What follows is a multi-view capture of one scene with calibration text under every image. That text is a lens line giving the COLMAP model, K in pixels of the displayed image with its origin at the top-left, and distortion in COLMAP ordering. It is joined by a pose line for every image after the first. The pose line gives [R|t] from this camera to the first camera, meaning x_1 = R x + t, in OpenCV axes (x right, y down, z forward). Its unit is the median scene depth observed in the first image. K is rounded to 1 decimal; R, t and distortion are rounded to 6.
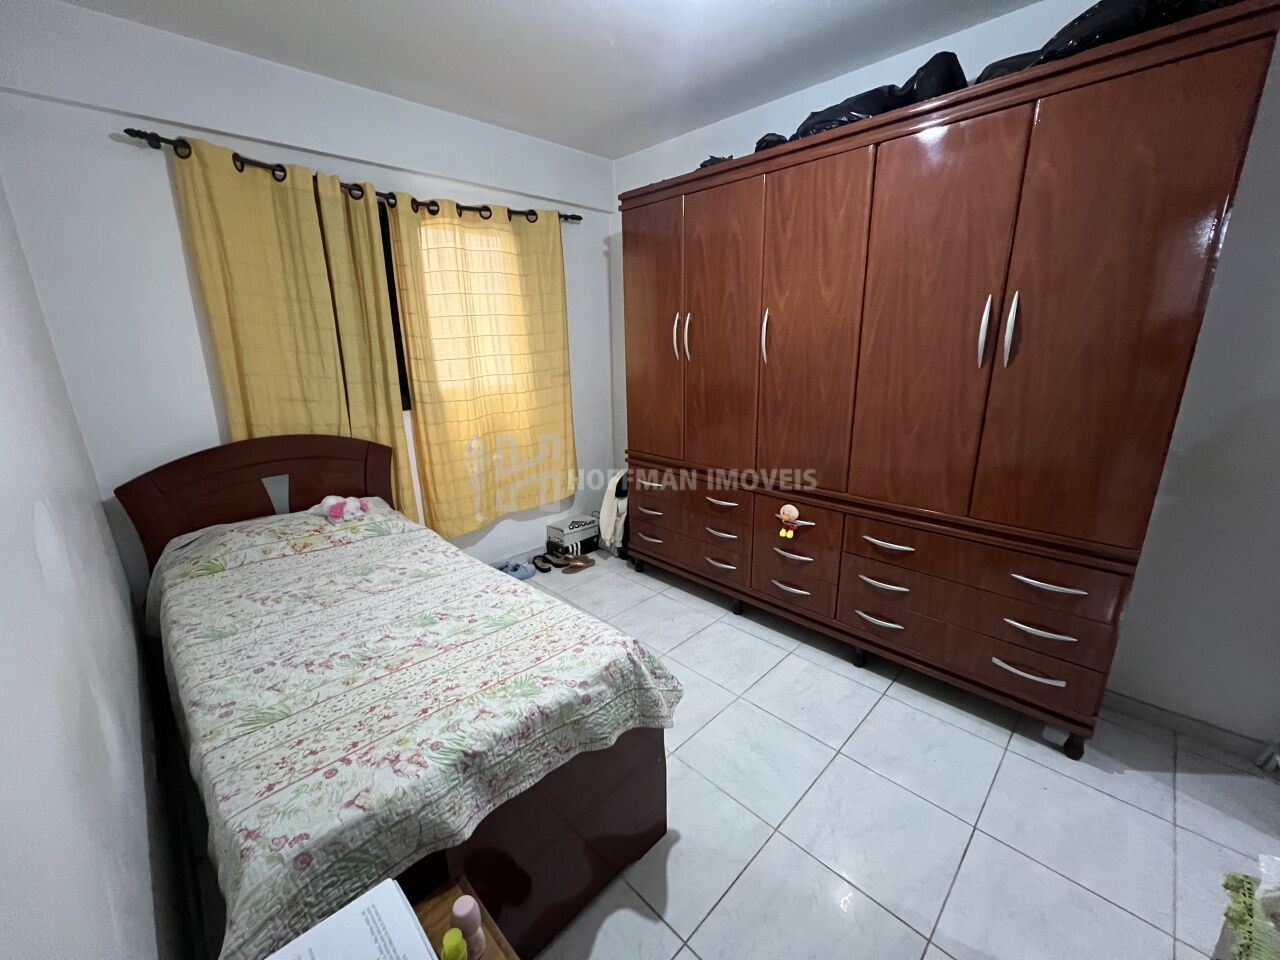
lens RADIAL K [[509.6, 0, 640.0], [0, 509.6, 480.0], [0, 0, 1]] dist [-0.003394, -0.000094]
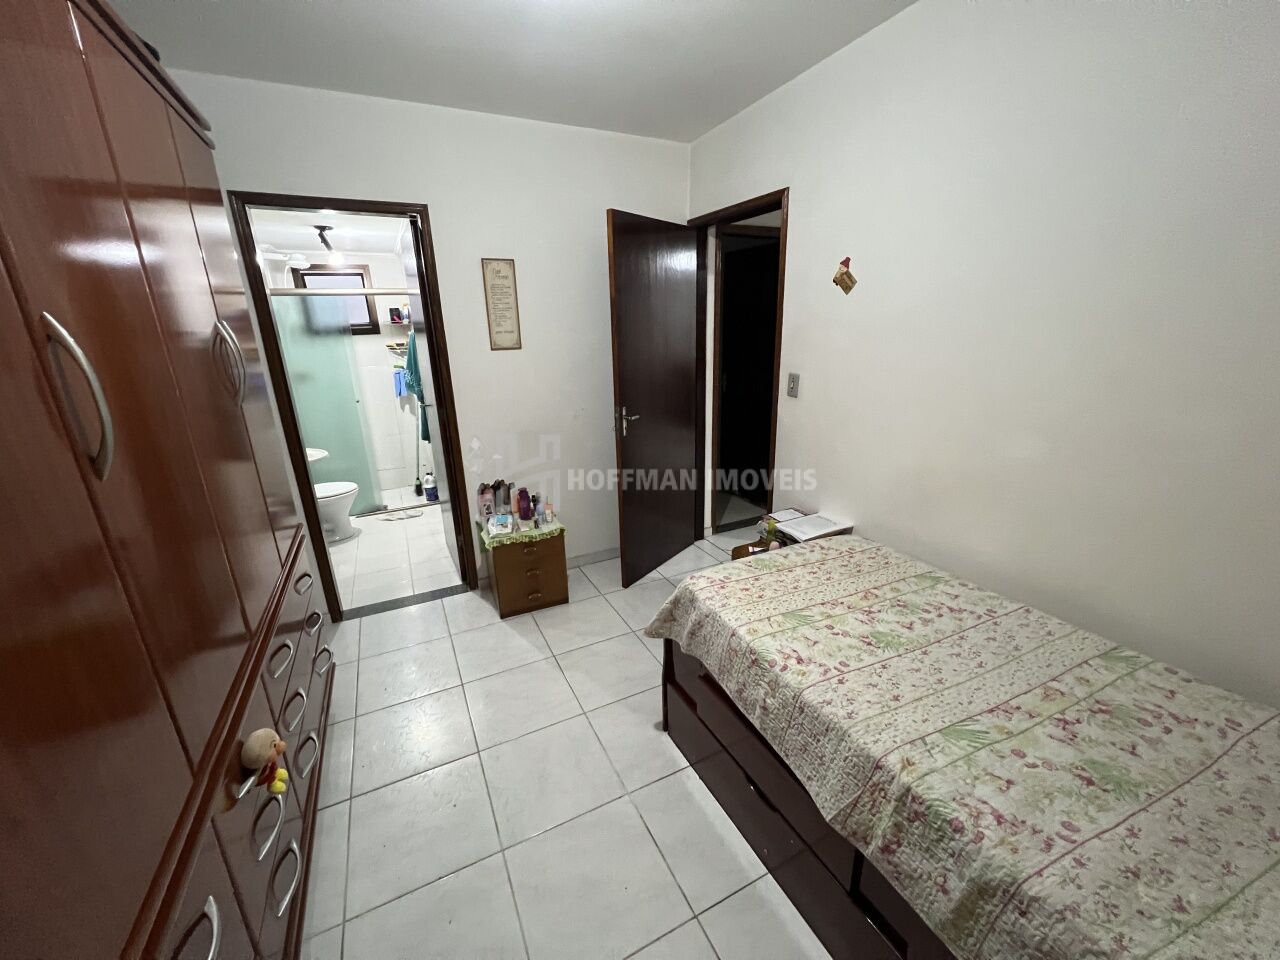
lens RADIAL K [[509.6, 0, 640.0], [0, 509.6, 480.0], [0, 0, 1]] dist [-0.003394, -0.000094]
pose [[-0.947099, -0.048551, 0.317248, -0.301207], [0.130809, 0.844266, 0.519715, -0.581619], [-0.293075, 0.533720, -0.793253, 1.891511]]
